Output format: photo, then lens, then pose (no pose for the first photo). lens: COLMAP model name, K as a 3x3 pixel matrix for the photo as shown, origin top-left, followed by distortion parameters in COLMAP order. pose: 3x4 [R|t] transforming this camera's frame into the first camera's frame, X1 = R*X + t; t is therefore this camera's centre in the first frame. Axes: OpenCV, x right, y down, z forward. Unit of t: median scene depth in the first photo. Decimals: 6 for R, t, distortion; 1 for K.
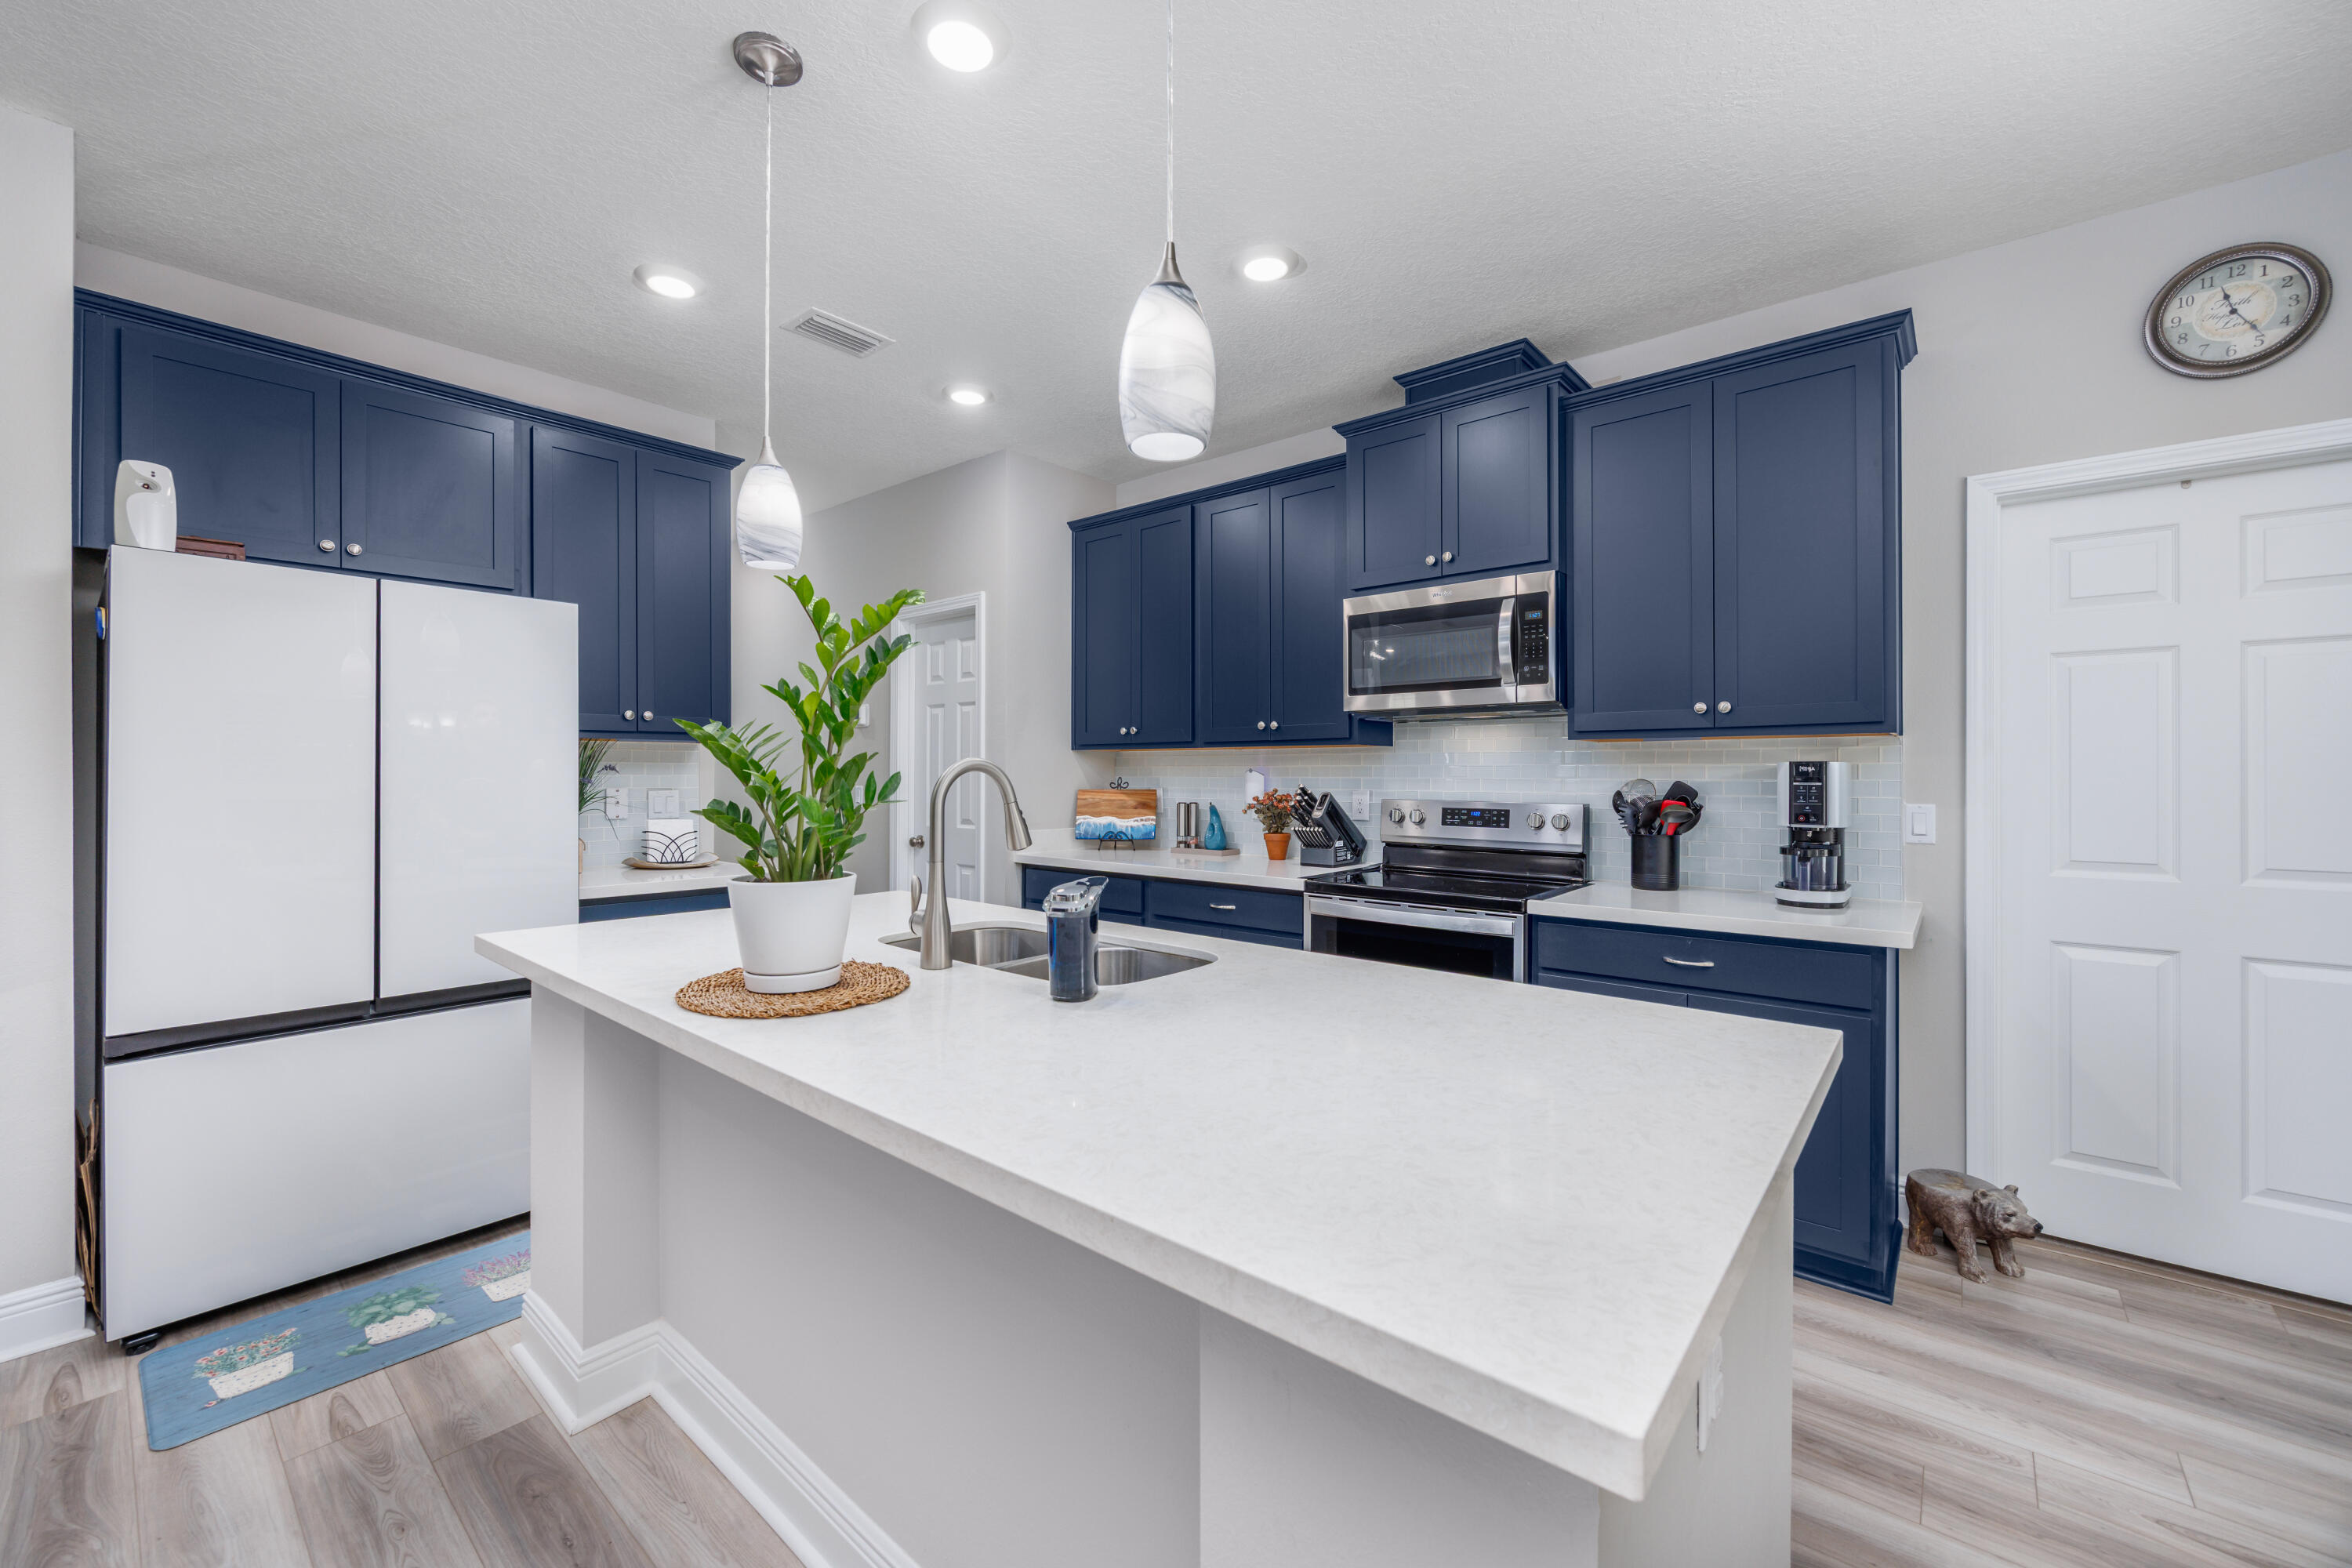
lens RADIAL K [[923.9, 0, 1193.4], [0, 923.9, 778.1], [0, 0, 1]] dist [-0.001654, -0.000020]
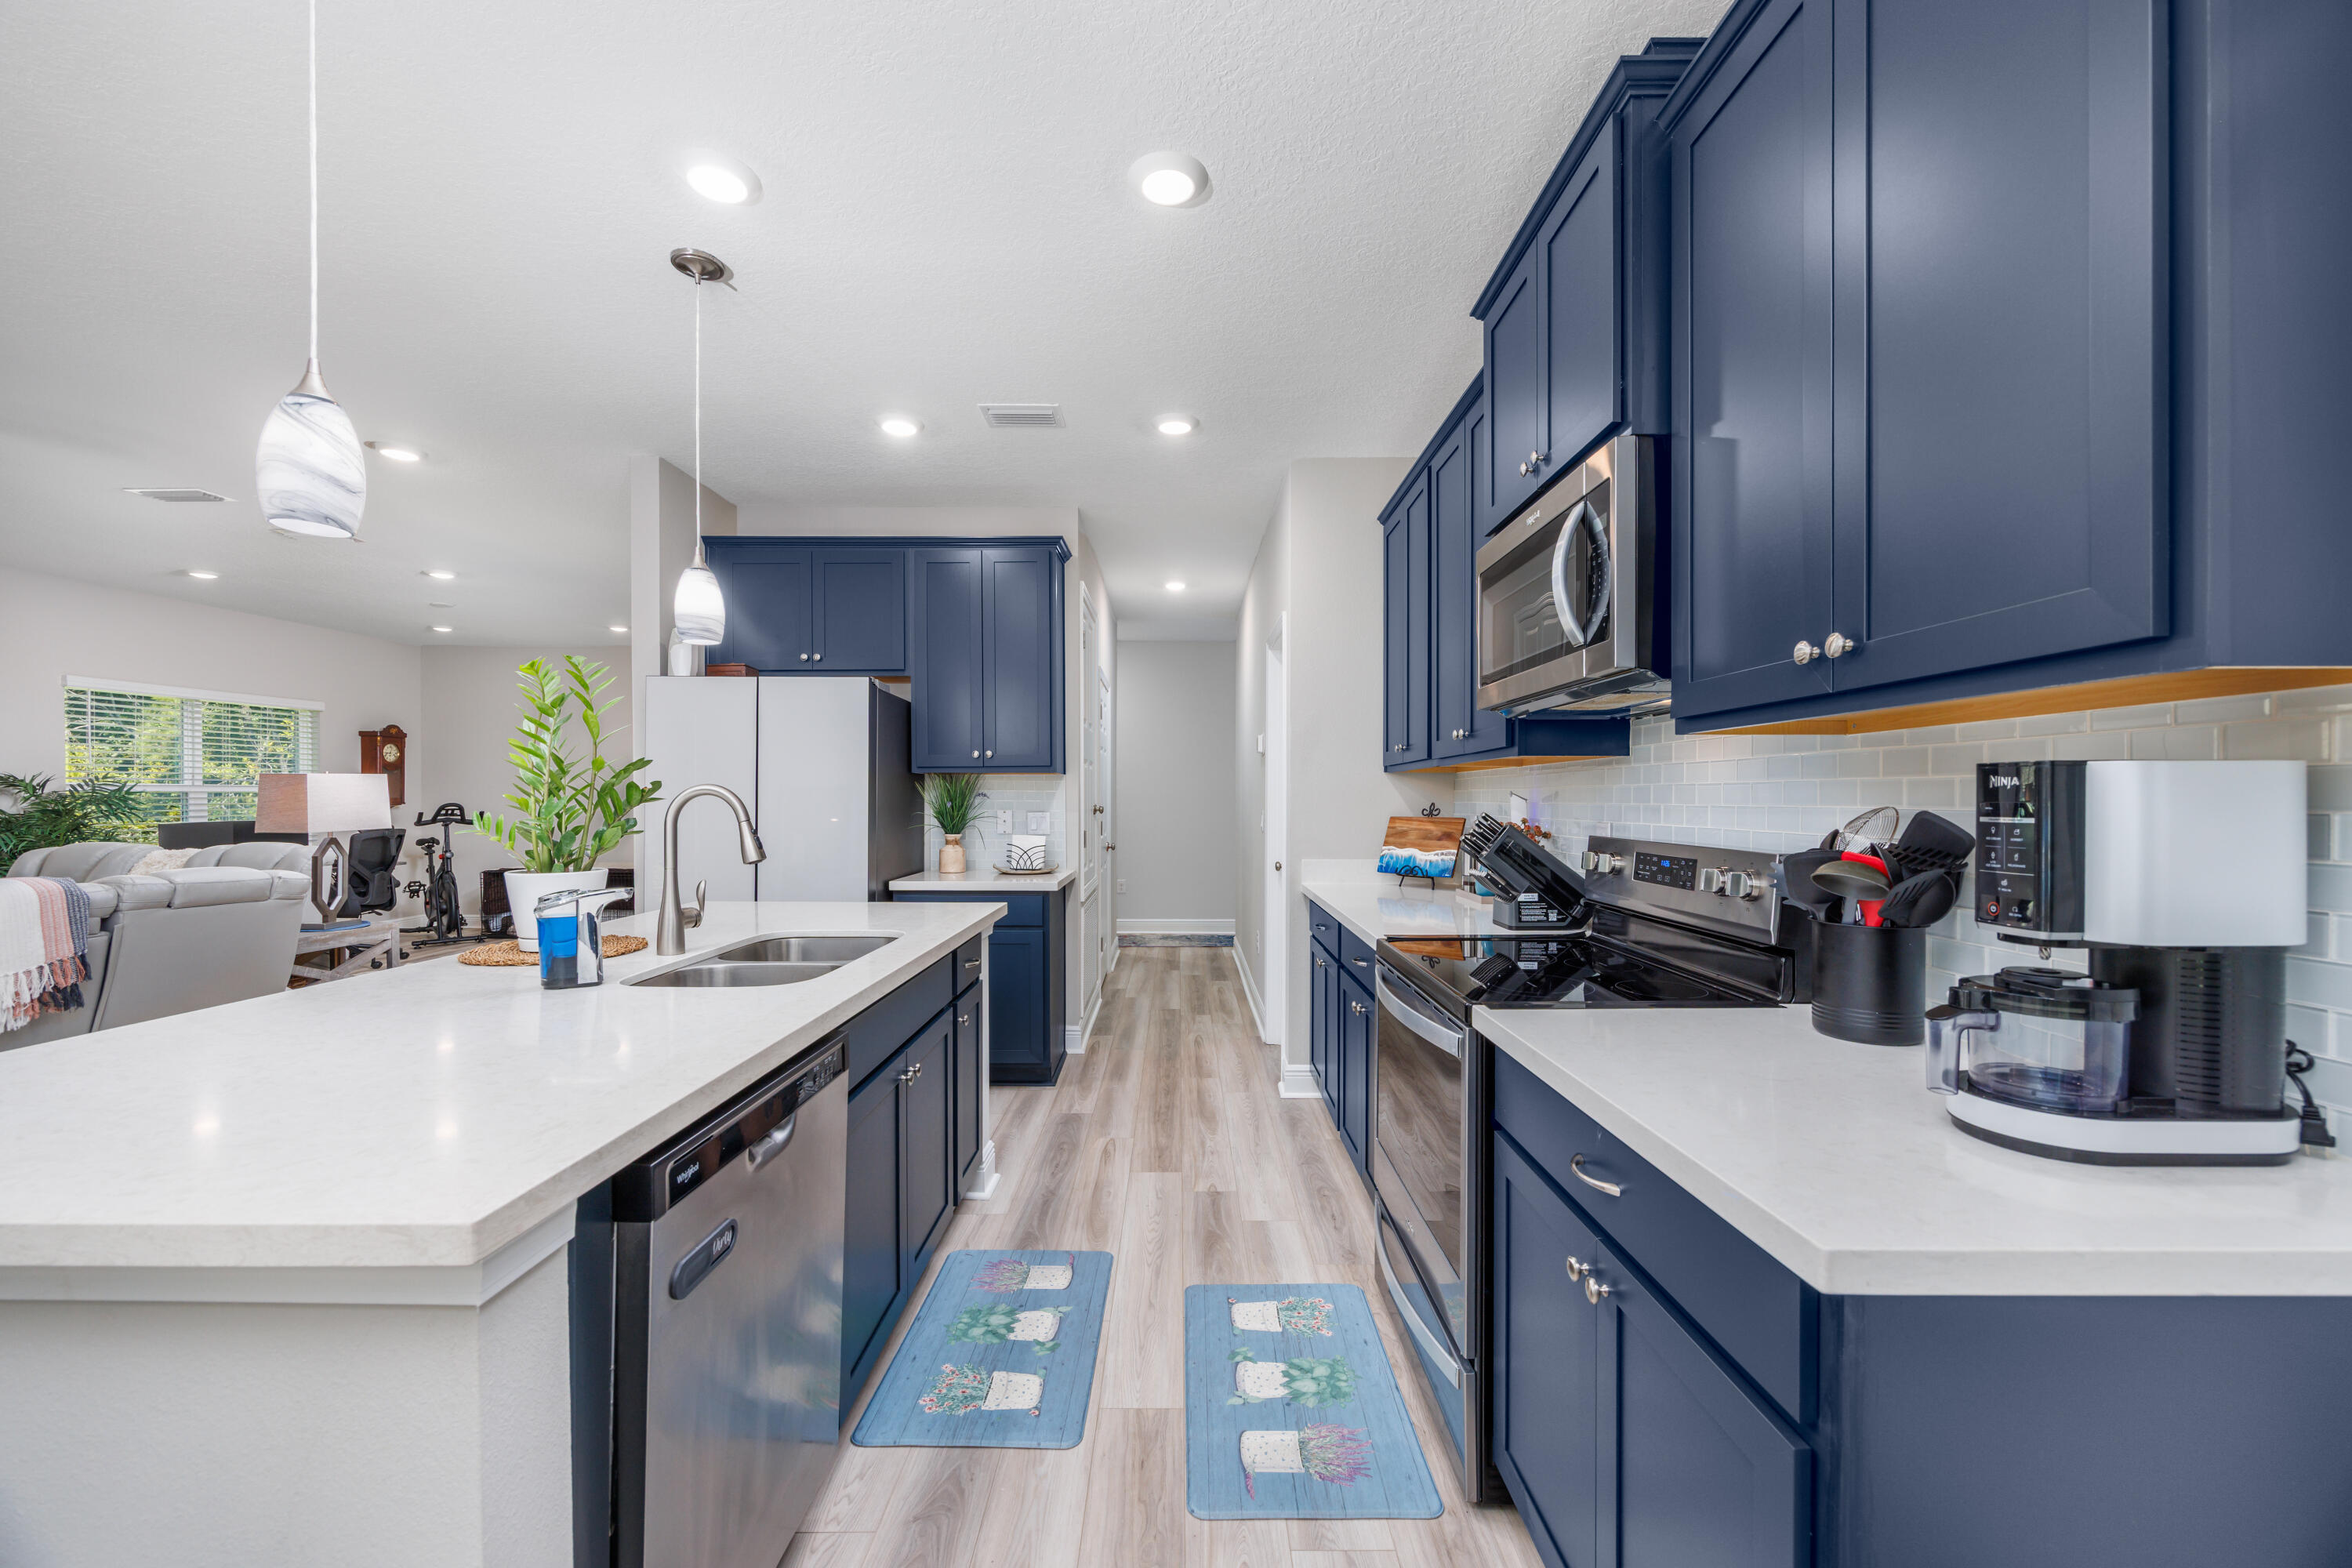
lens RADIAL K [[923.9, 0, 1187.5], [0, 923.9, 801.8], [0, 0, 1]] dist [-0.001654, -0.000020]
pose [[0.648415, -0.000125, -0.761287, 0.522606], [-0.001078, 0.999999, -0.001082, -0.000505], [0.761286, 0.001523, 0.648414, 0.345009]]
